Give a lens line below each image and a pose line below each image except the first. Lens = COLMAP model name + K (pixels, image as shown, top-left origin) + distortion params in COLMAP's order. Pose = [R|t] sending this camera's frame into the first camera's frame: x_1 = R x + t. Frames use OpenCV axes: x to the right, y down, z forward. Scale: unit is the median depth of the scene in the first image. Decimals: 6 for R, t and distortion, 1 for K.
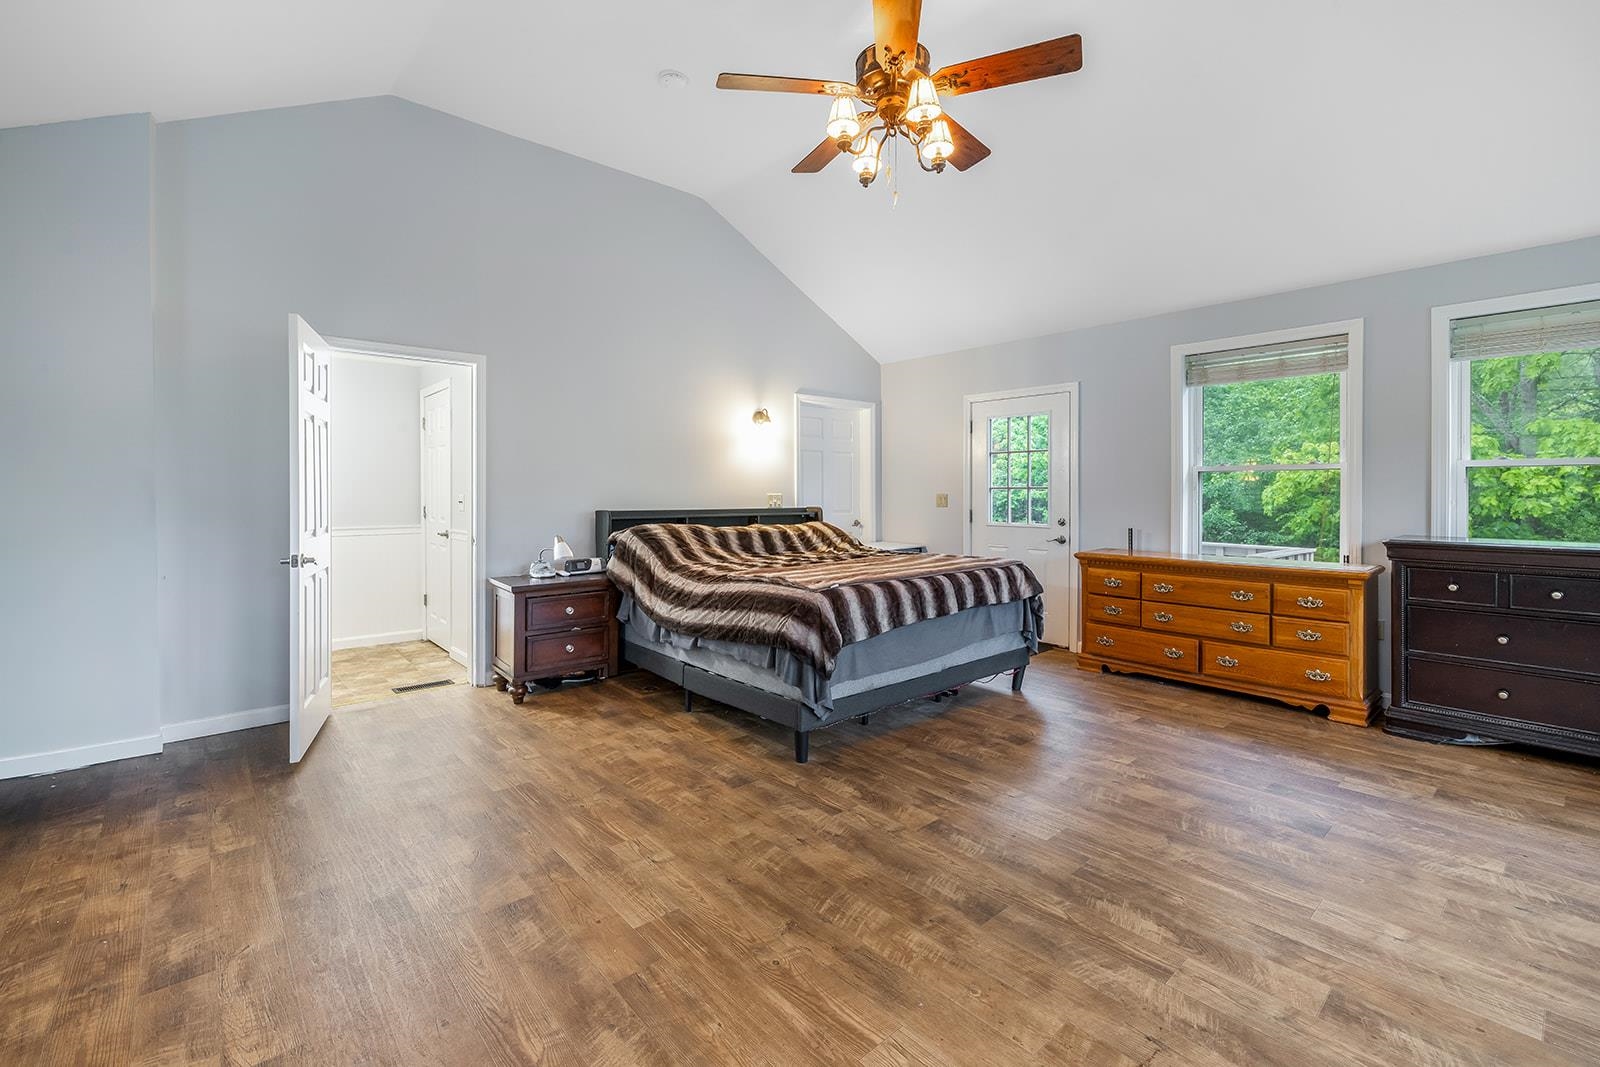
lens RADIAL K [[693.6, 0, 798.9], [0, 693.6, 494.8], [0, 0, 1]] dist [-0.000692, 0.000130]
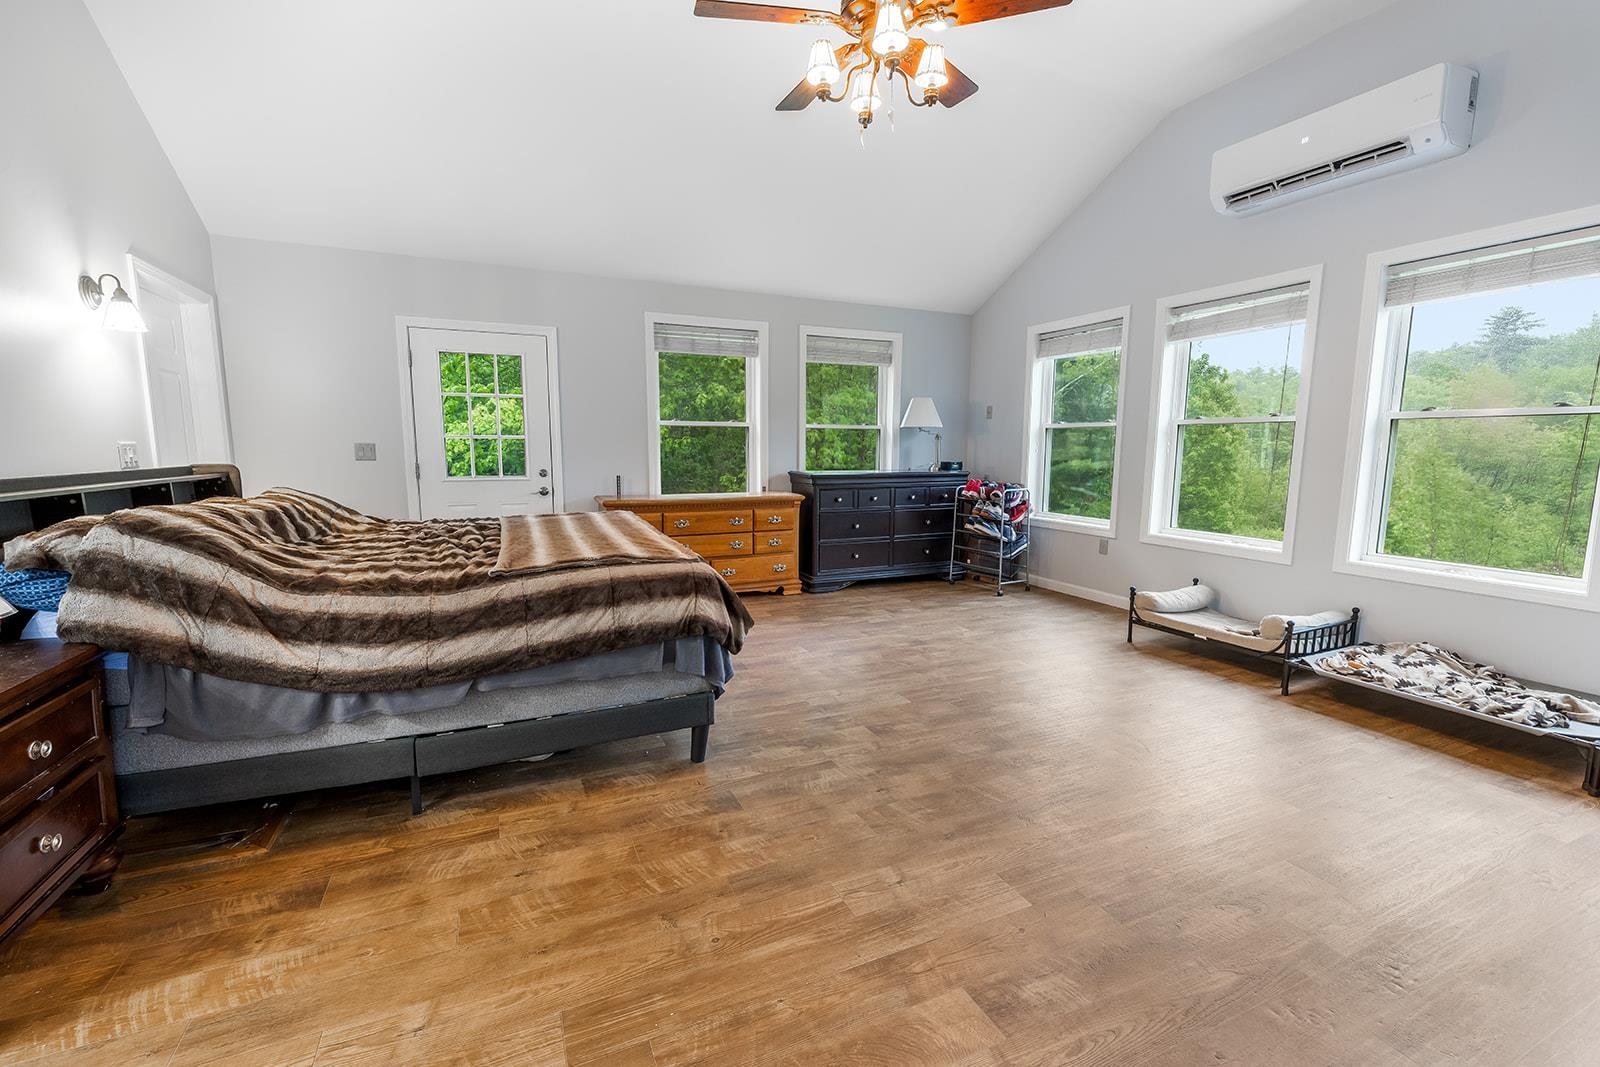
lens RADIAL K [[667.6, 0, 800.0], [0, 667.6, 533.5], [0, 0, 1]] dist [0.000118, 0.000105]
pose [[0.298831, -0.124457, 0.946156, -0.604838], [-0.001251, 0.991407, 0.130805, 0.001013], [-0.954305, -0.040272, 0.296108, 0.561210]]
